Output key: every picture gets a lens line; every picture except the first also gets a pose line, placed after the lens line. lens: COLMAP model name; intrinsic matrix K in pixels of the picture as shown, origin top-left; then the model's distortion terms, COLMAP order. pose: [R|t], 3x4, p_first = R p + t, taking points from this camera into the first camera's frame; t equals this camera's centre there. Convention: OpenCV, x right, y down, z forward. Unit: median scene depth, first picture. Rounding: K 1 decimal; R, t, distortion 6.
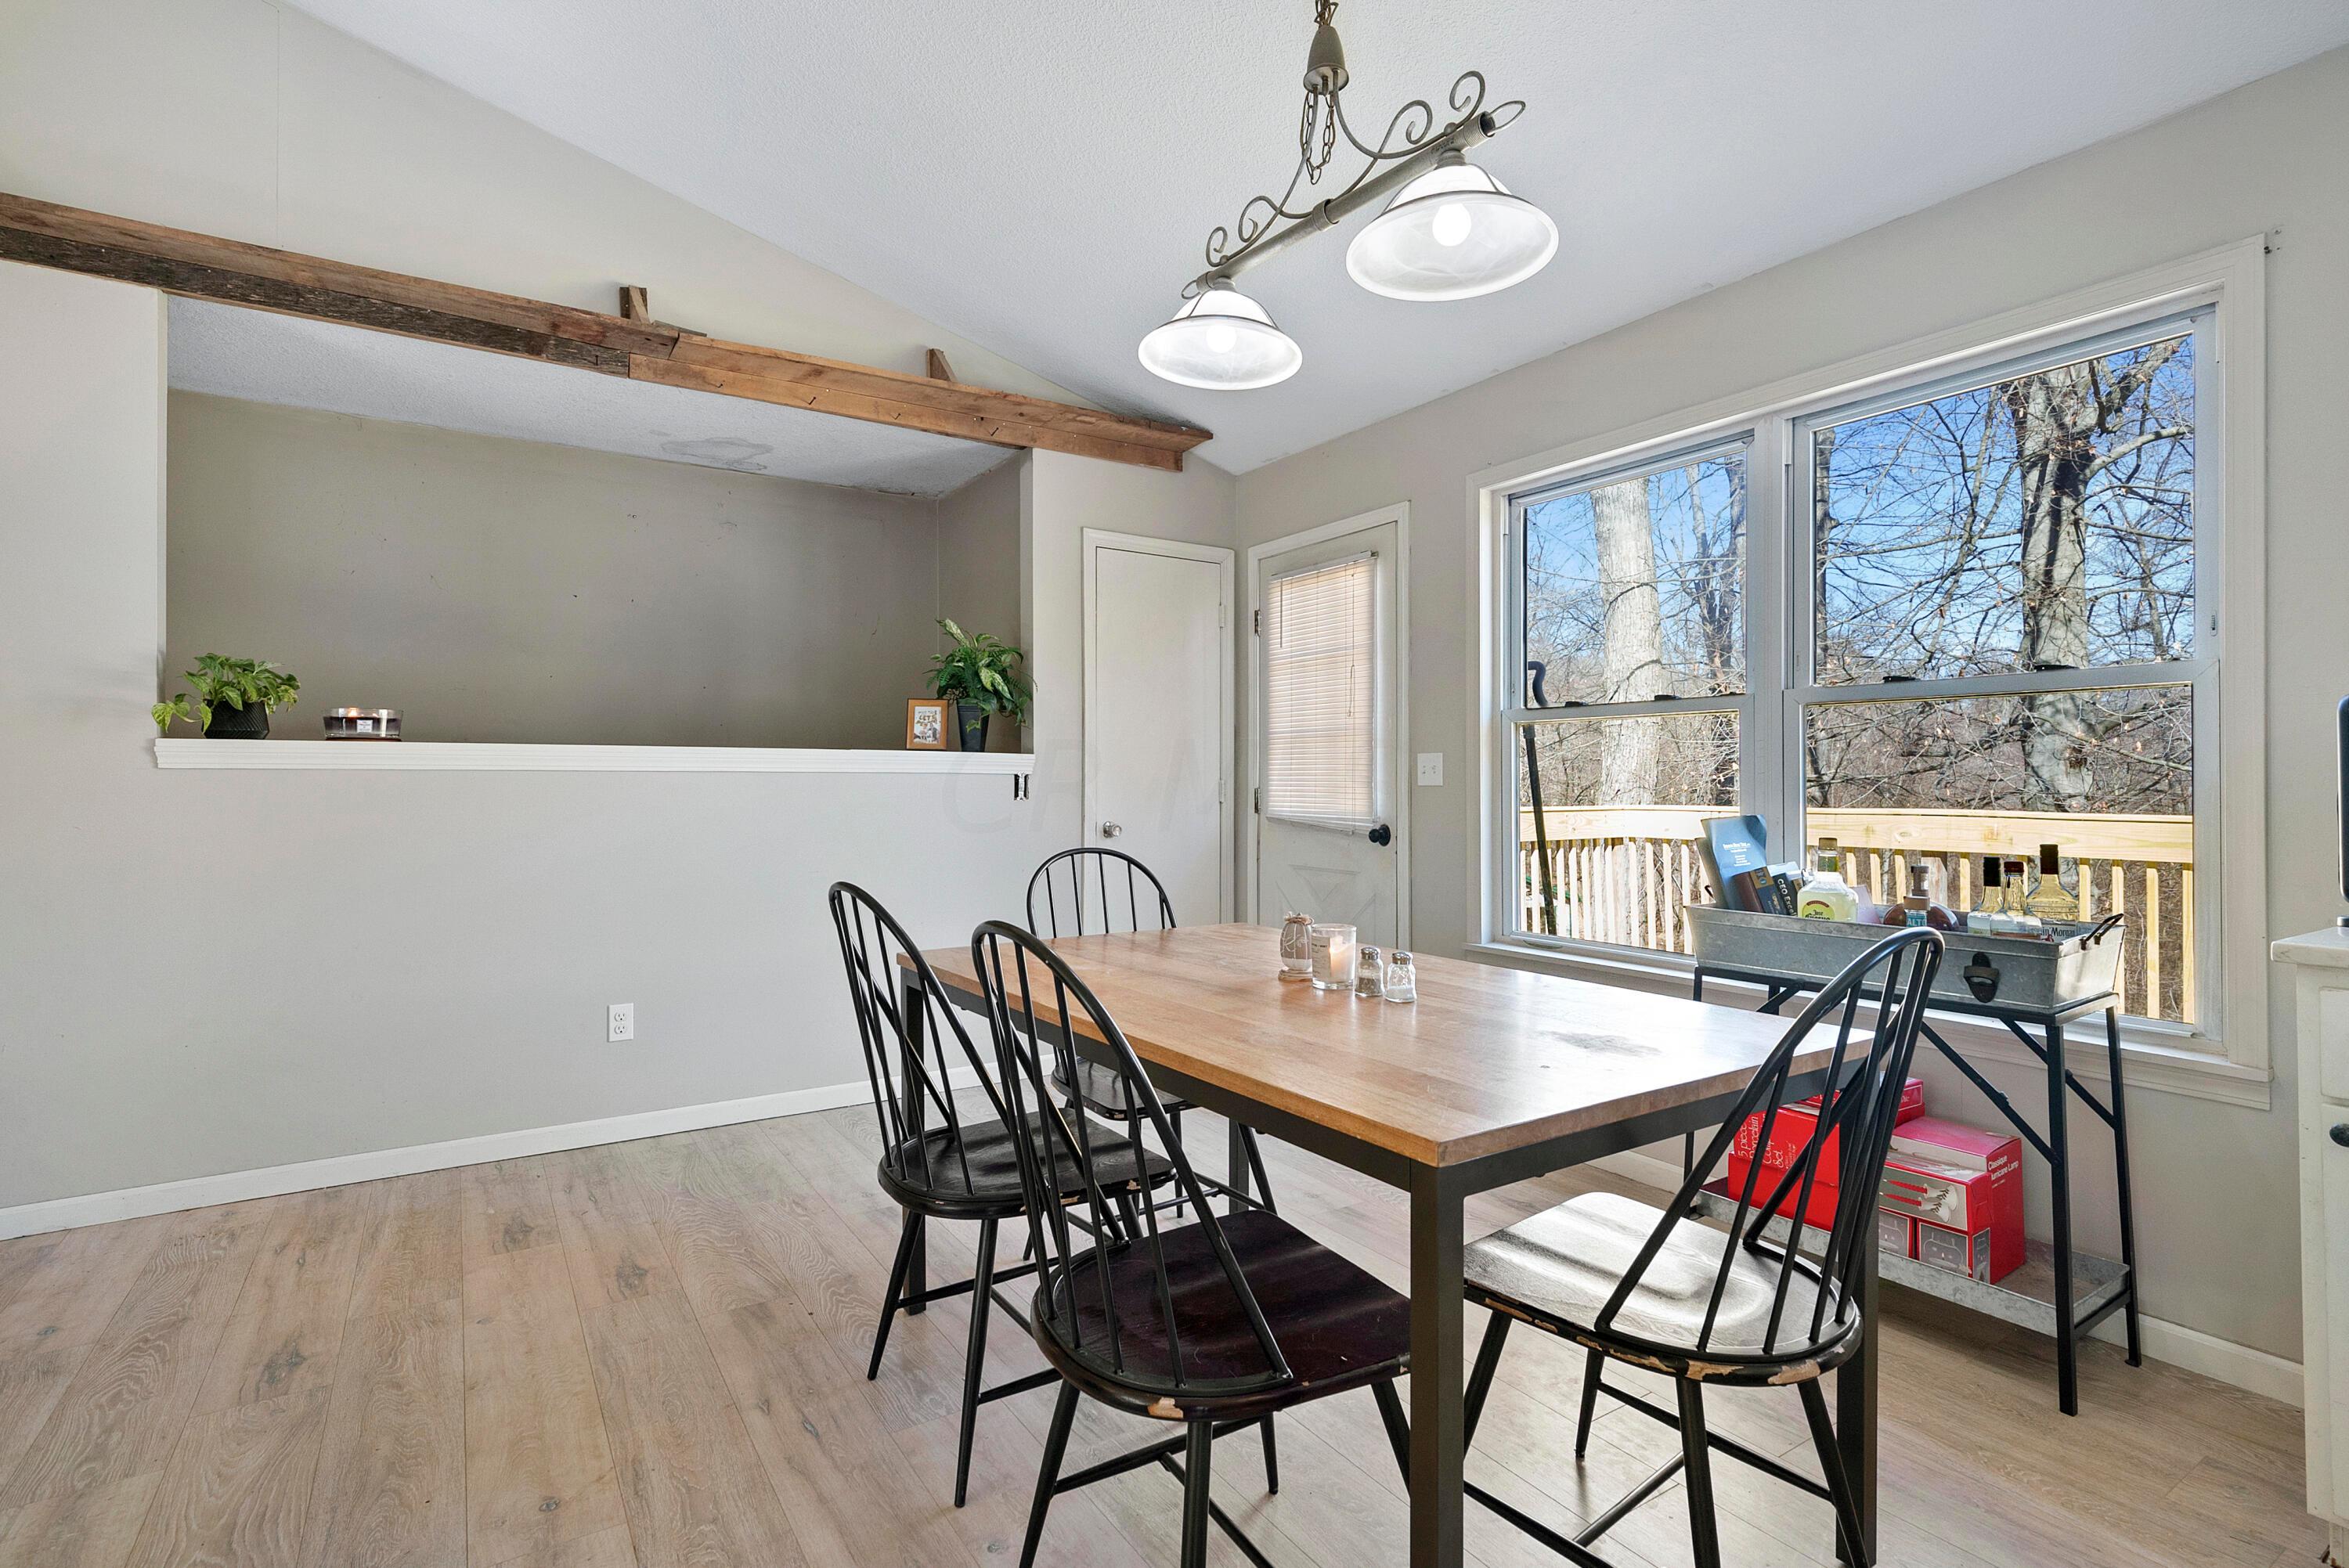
lens RADIAL K [[1091.9, 0, 1174.5], [0, 1091.9, 784.0], [0, 0, 1]] dist [-0.000316, 0.000336]
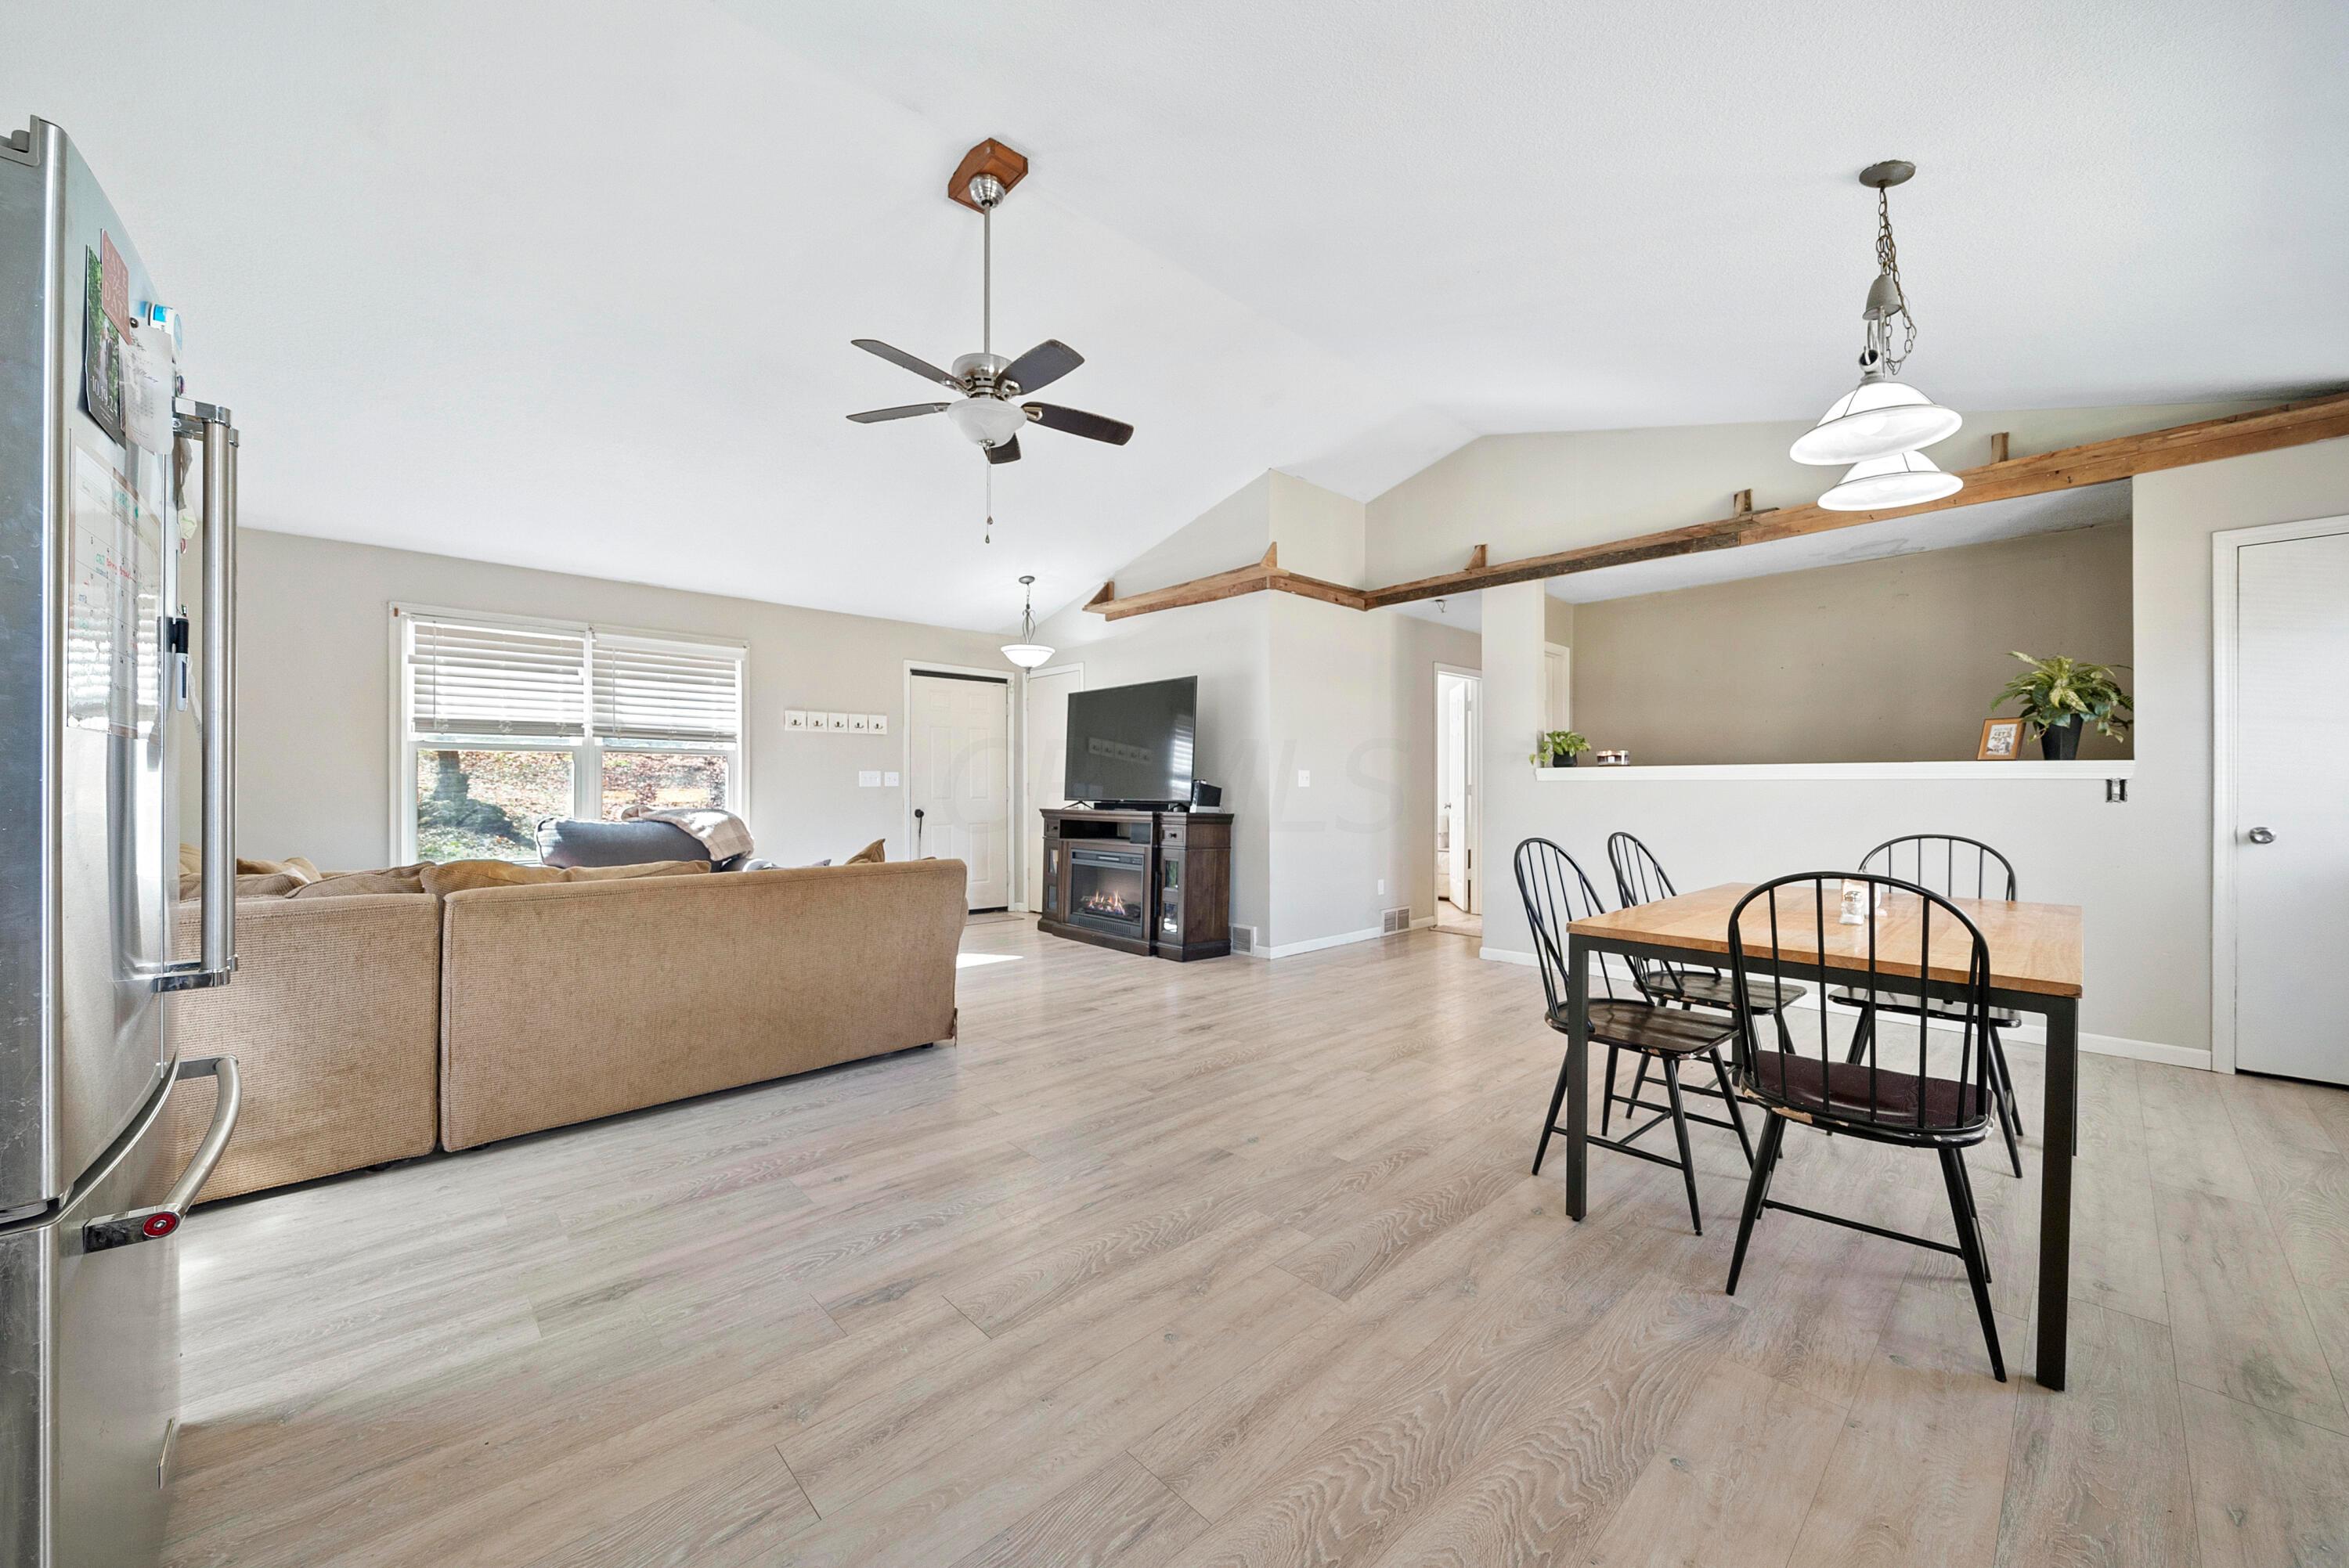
lens RADIAL K [[878.7, 0, 1174.5], [0, 878.7, 784.0], [0, 0, 1]] dist [-0.000654, -0.000020]
pose [[0.183137, -0.005051, -0.983074, 0.572941], [-0.003734, 0.999976, -0.005833, 0.004377], [0.983080, 0.004739, 0.183114, -0.087359]]
